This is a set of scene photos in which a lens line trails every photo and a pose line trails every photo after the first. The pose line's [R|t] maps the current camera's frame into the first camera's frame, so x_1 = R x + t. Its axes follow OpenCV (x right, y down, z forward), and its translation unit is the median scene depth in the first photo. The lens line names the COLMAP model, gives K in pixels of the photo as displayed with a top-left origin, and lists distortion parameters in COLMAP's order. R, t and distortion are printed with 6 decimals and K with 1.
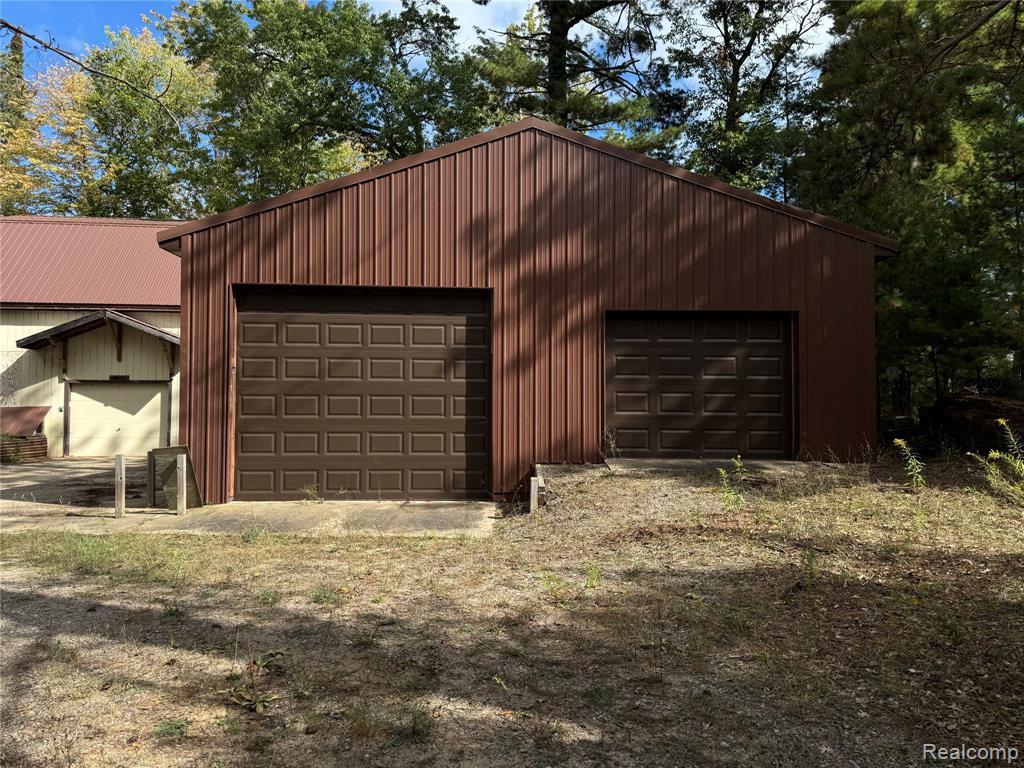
lens RADIAL K [[718.1, 0, 507.3], [0, 718.1, 379.8], [0, 0, 1]] dist [0.130834, -0.208023]
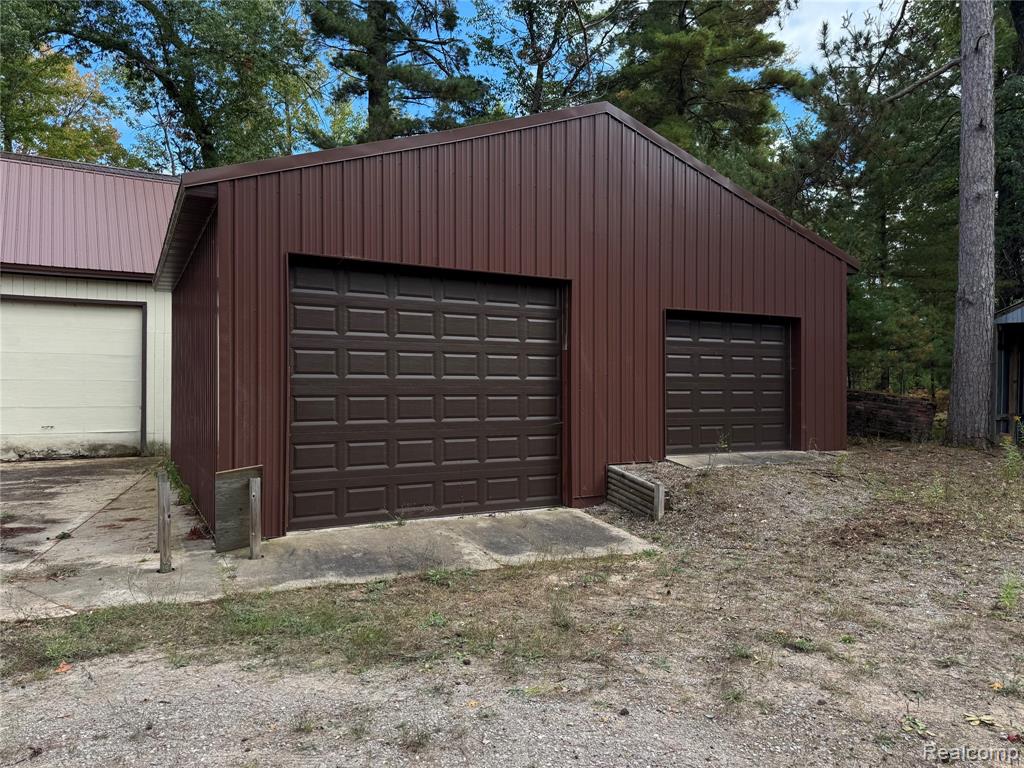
lens RADIAL K [[718.1, 0, 507.3], [0, 718.1, 379.8], [0, 0, 1]] dist [0.130834, -0.208023]
pose [[0.896458, 0.001903, 0.443125, -0.196517], [-0.016149, 0.999467, 0.028379, -0.009054], [-0.442834, -0.032597, 0.896011, 0.075119]]
